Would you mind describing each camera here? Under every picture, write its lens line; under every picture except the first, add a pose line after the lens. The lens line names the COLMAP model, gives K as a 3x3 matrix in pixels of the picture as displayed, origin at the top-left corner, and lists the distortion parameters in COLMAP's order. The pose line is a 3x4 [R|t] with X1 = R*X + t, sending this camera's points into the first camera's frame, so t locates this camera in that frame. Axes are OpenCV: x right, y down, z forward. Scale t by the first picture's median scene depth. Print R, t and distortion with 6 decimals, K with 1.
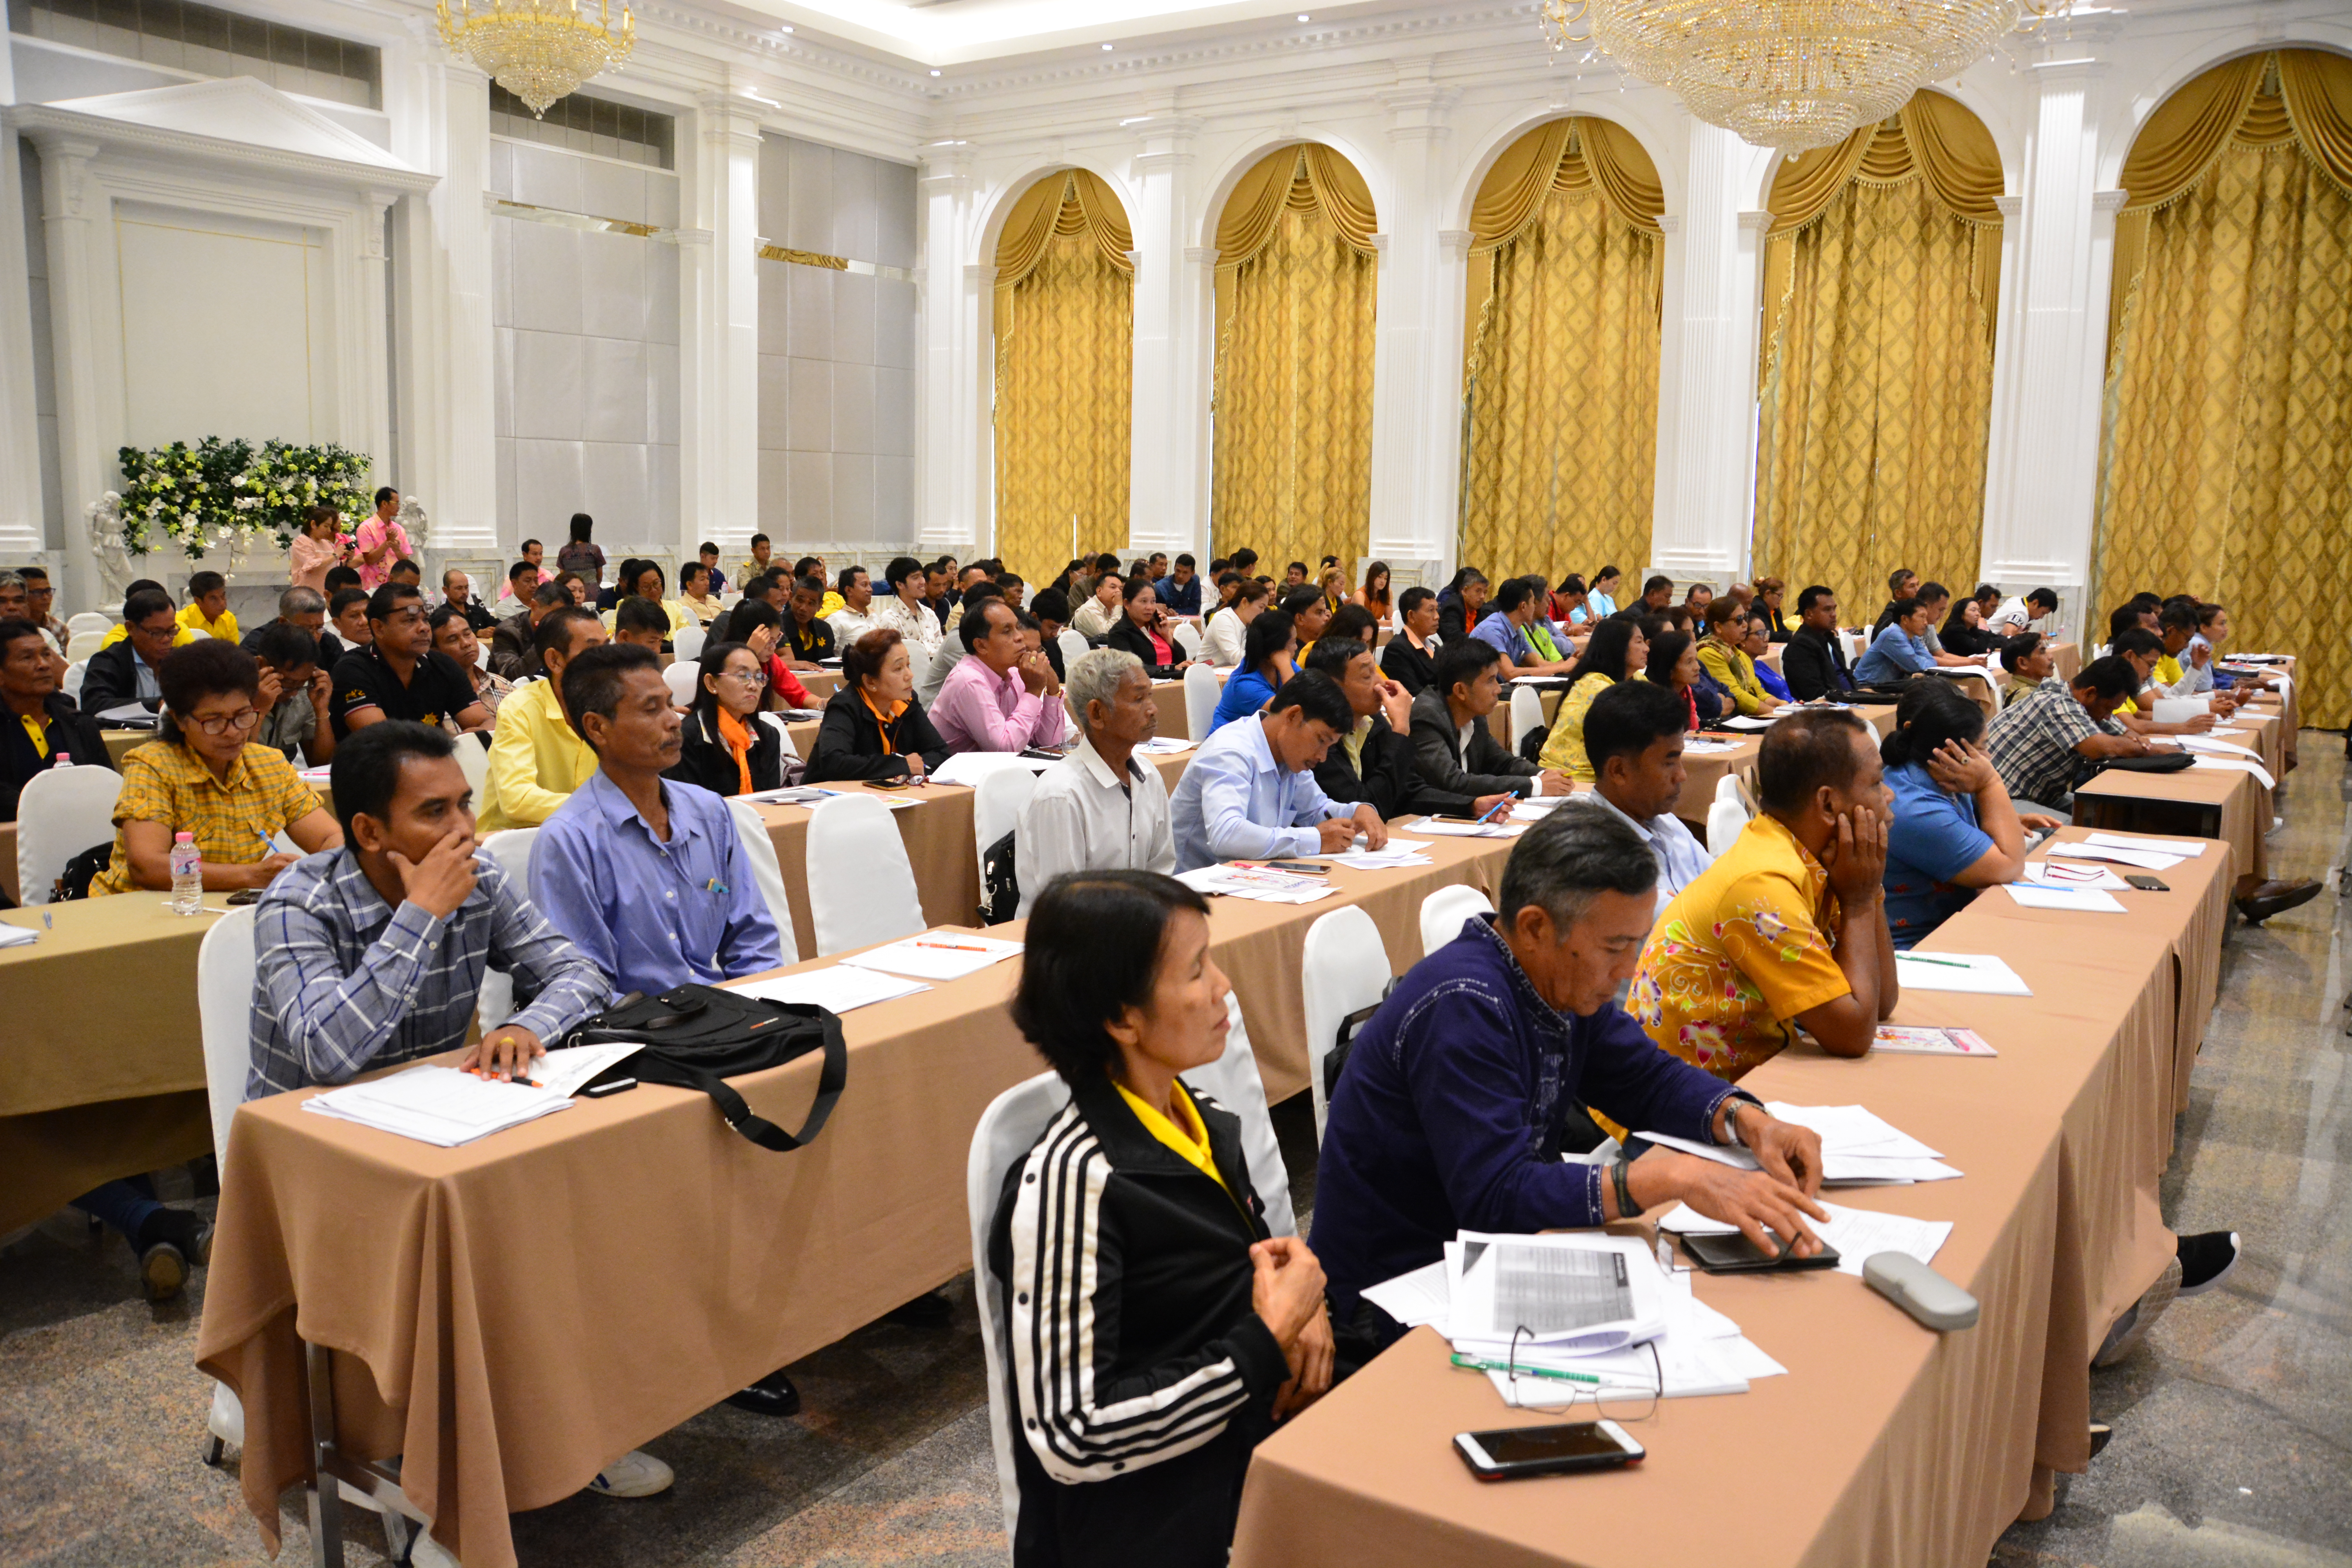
lens RADIAL K [[1829.9, 0, 1192.7], [0, 1829.9, 810.5], [0, 0, 1]] dist [-0.110406, 0.003812]
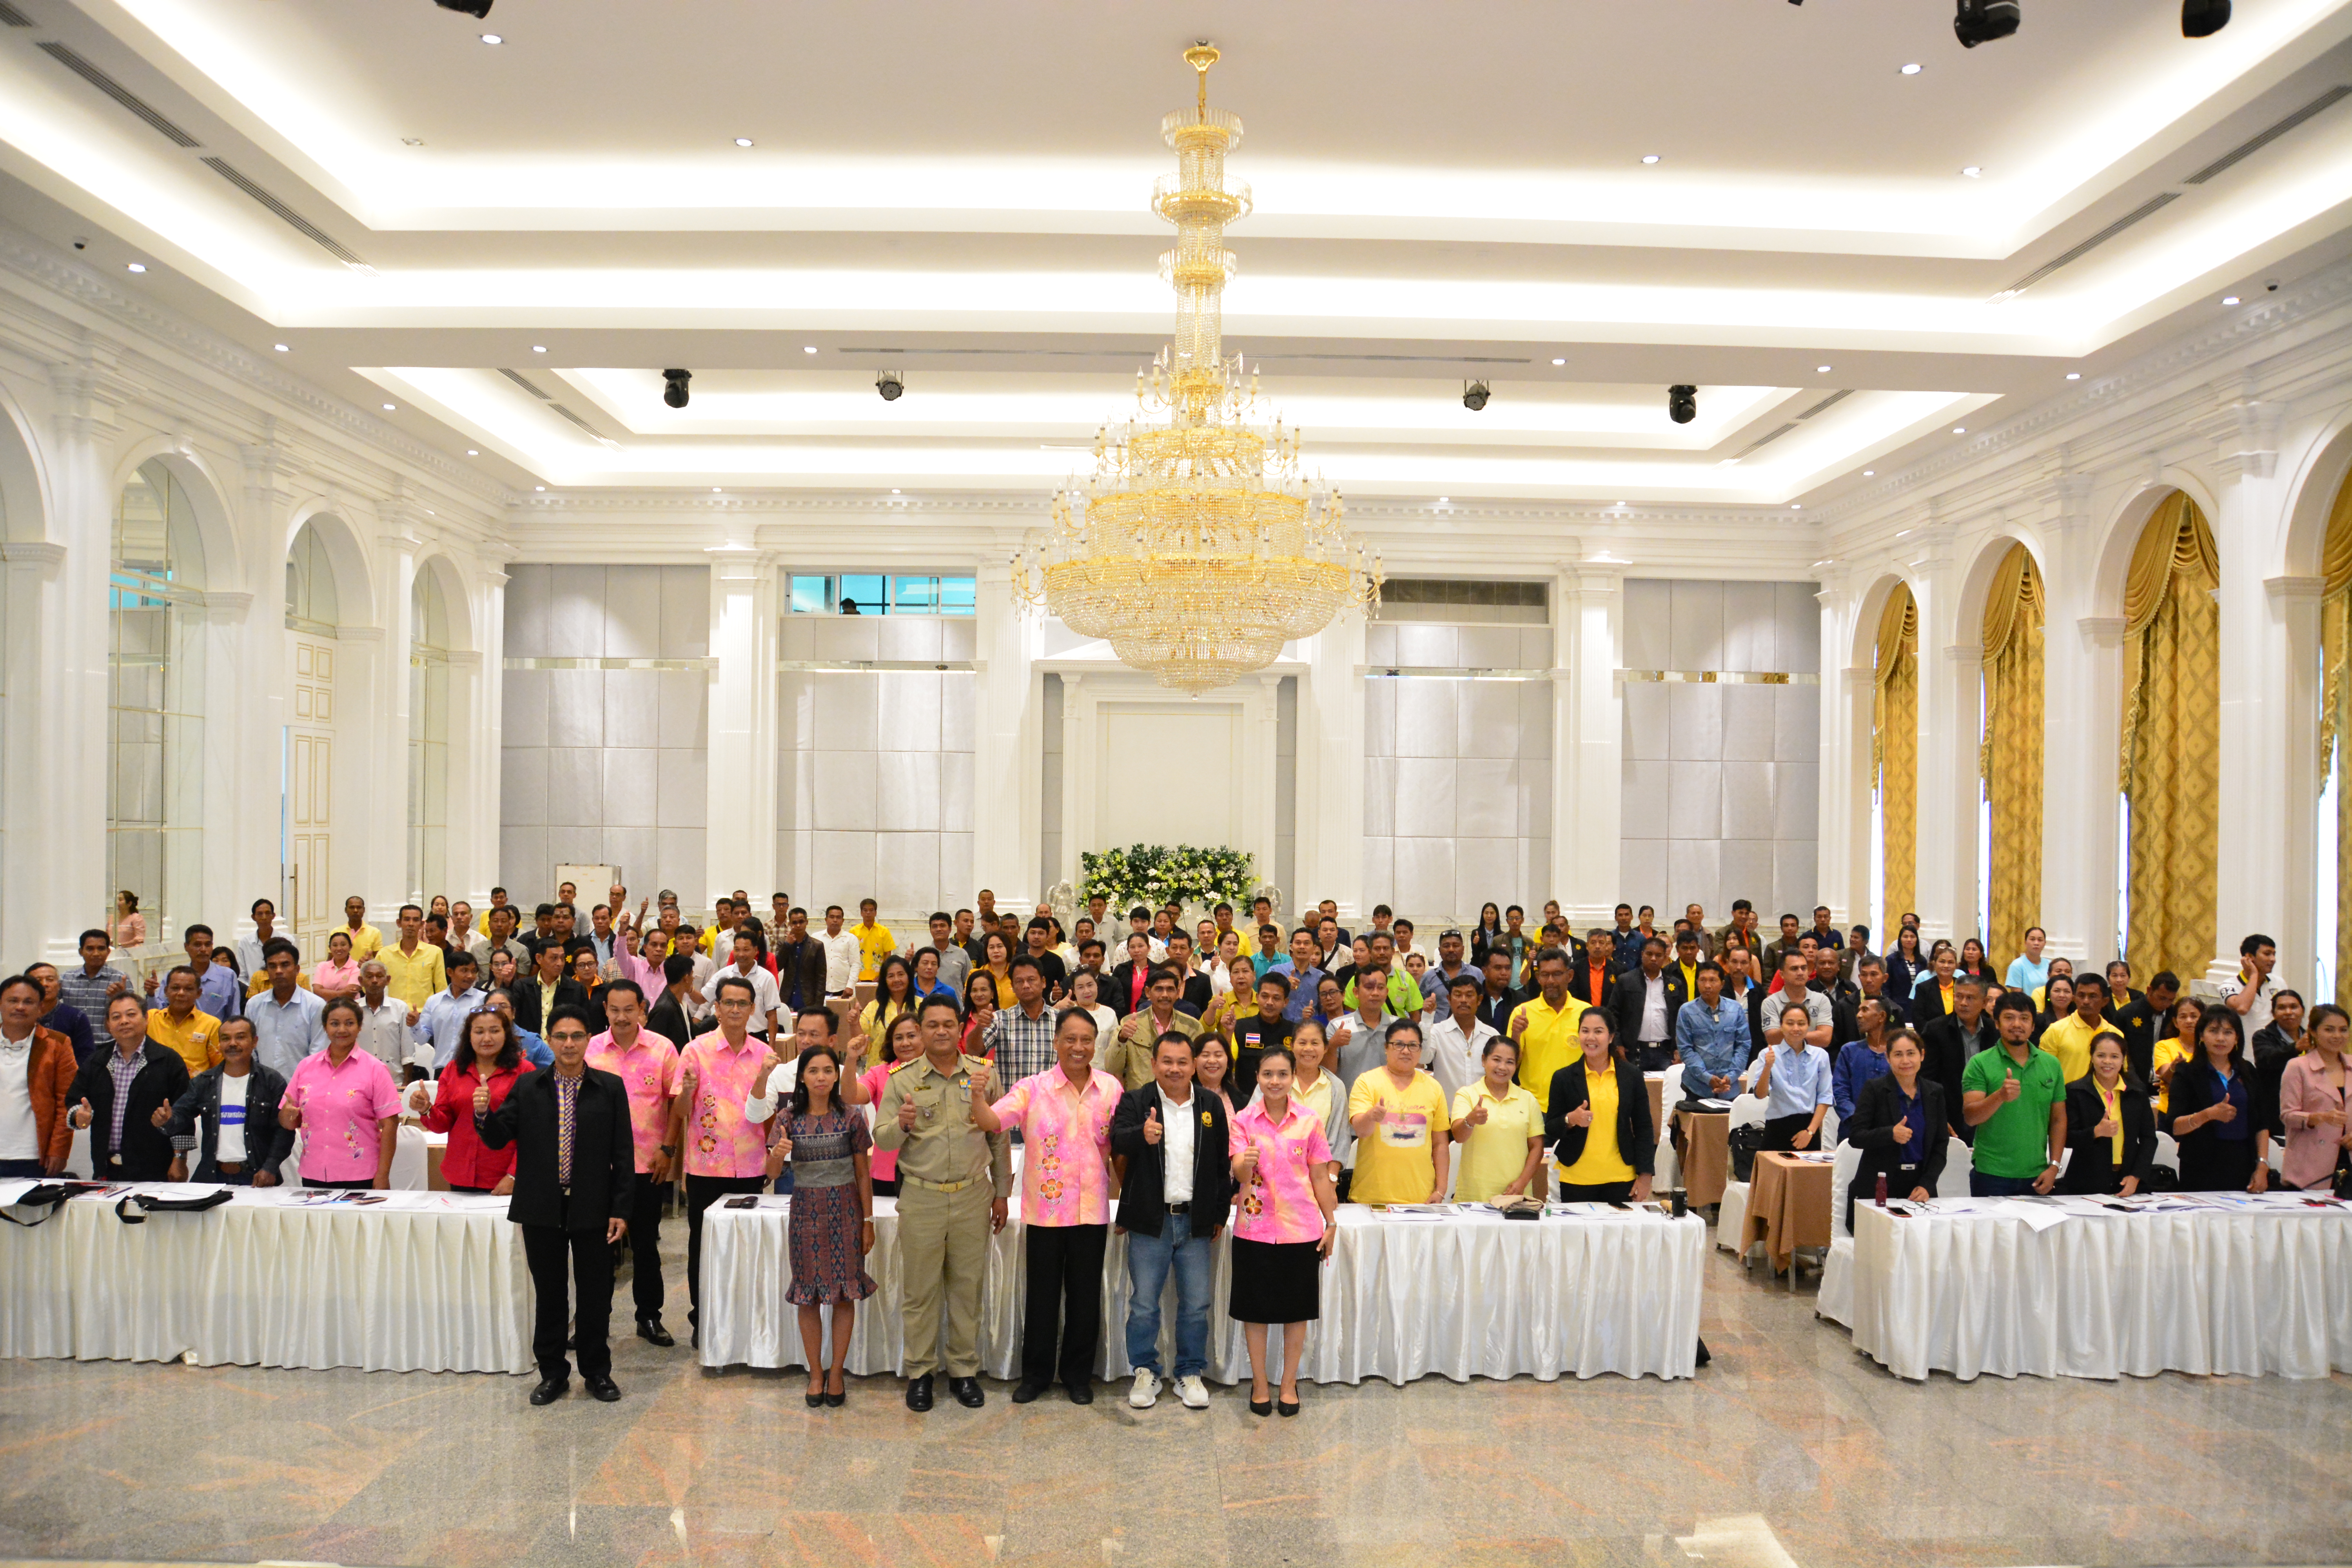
lens RADIAL K [[1829.9, 0, 1192.7], [0, 1829.9, 810.5], [0, 0, 1]] dist [-0.110406, 0.003812]
pose [[0.552831, -0.015625, -0.833147, 0.676888], [-0.127037, 0.986557, -0.102796, -0.063234], [0.823553, 0.162670, 0.543415, 0.110247]]
